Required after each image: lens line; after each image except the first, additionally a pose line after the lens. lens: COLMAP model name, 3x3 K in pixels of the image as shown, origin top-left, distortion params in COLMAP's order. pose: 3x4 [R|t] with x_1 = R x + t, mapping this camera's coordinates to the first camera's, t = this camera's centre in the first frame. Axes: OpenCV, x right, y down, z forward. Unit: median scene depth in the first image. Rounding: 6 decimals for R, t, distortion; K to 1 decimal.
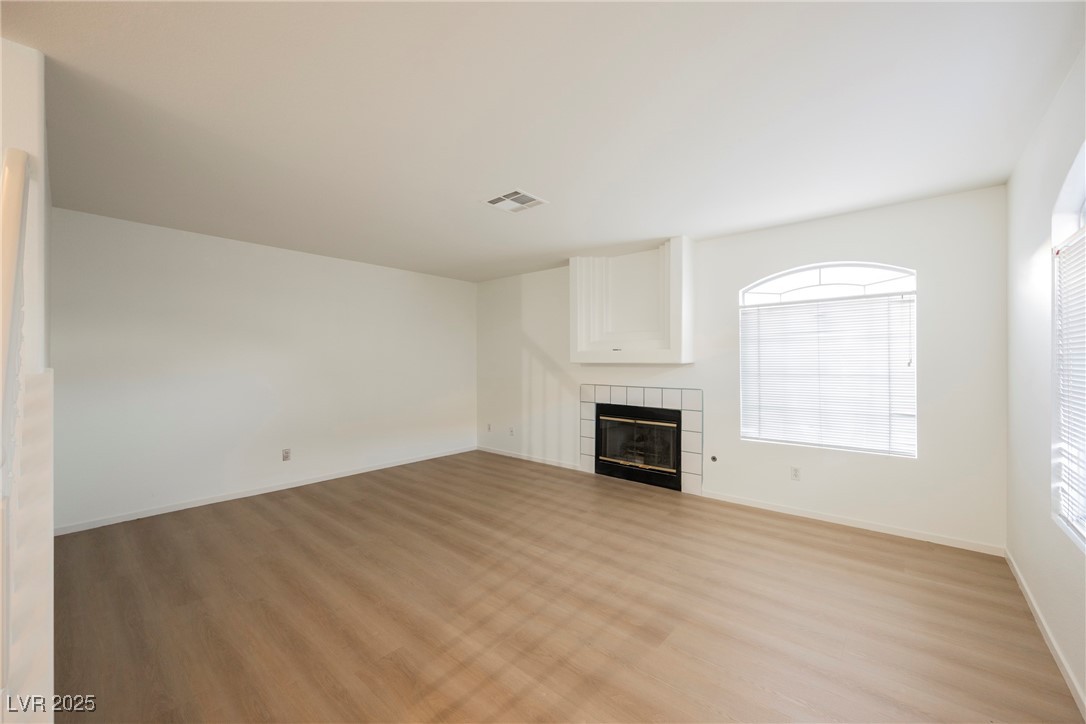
lens RADIAL K [[426.0, 0, 545.4], [0, 426.0, 362.9], [0, 0, 1]] dist [-0.001920, -0.000172]
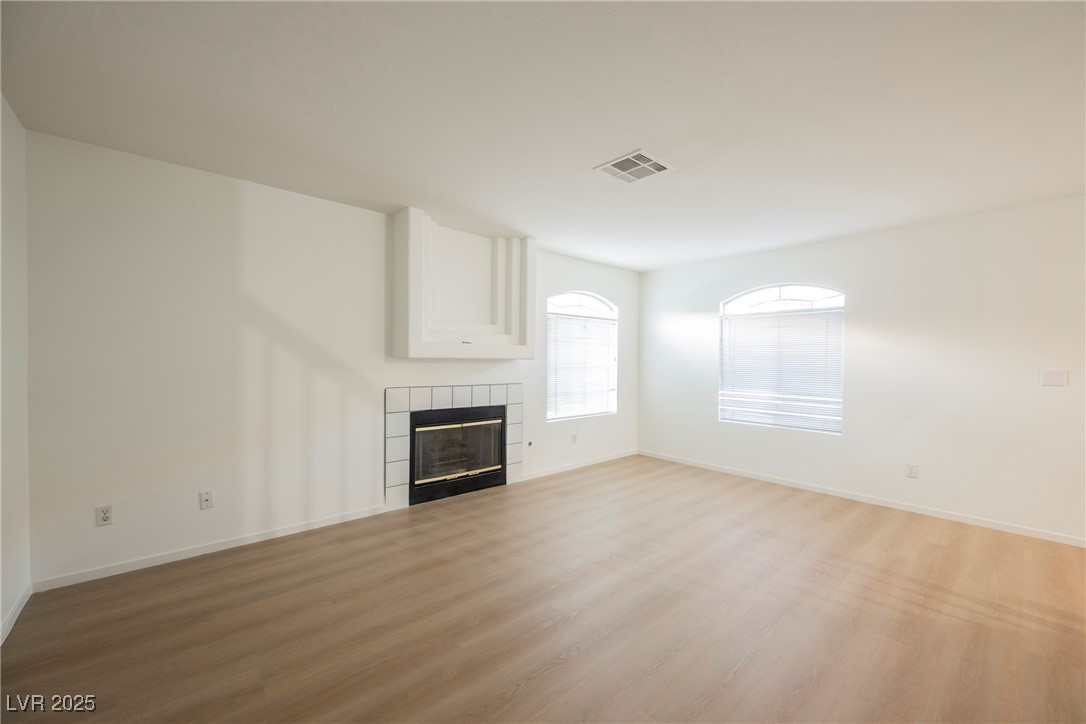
lens RADIAL K [[422.8, 0, 544.8], [0, 422.8, 361.1], [0, 0, 1]] dist [-0.002900, 0.000440]
pose [[0.140668, -0.000143, 0.990057, -0.789520], [-0.004764, 0.999988, 0.000822, 0.005215], [-0.990045, -0.004832, 0.140666, 0.900807]]
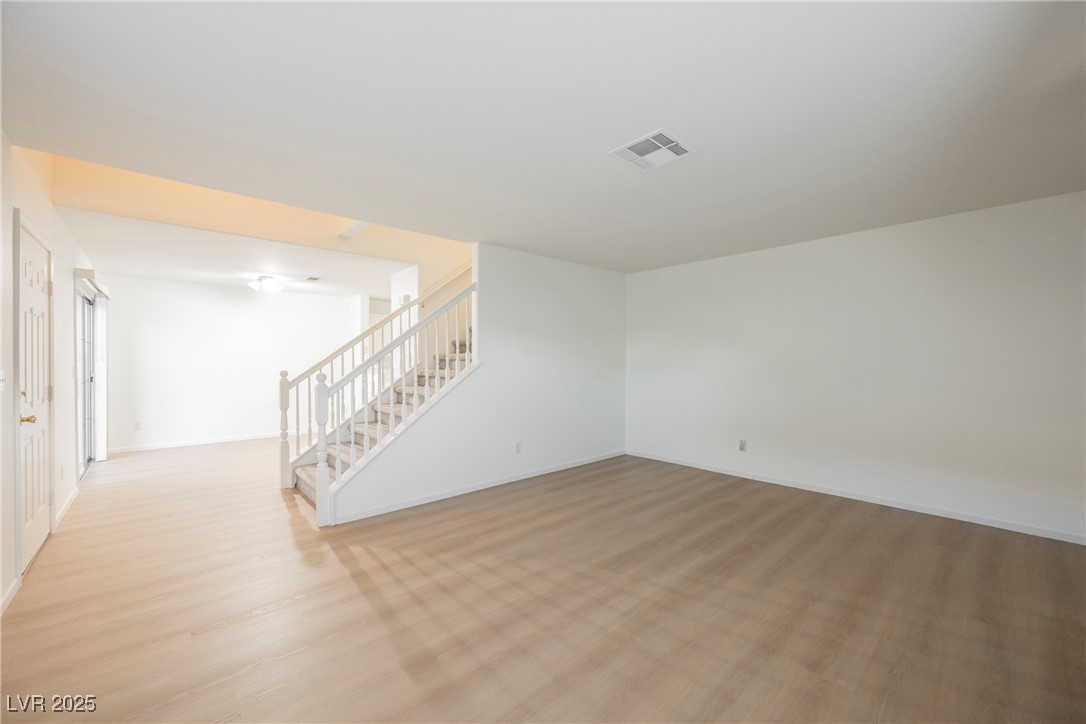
lens RADIAL K [[422.8, 0, 544.8], [0, 422.8, 361.1], [0, 0, 1]] dist [-0.002900, 0.000440]
pose [[-0.123466, 0.005867, -0.992331, 0.613415], [-0.001570, 0.999980, 0.006107, -0.003752], [0.992348, 0.002312, -0.123455, 0.766923]]
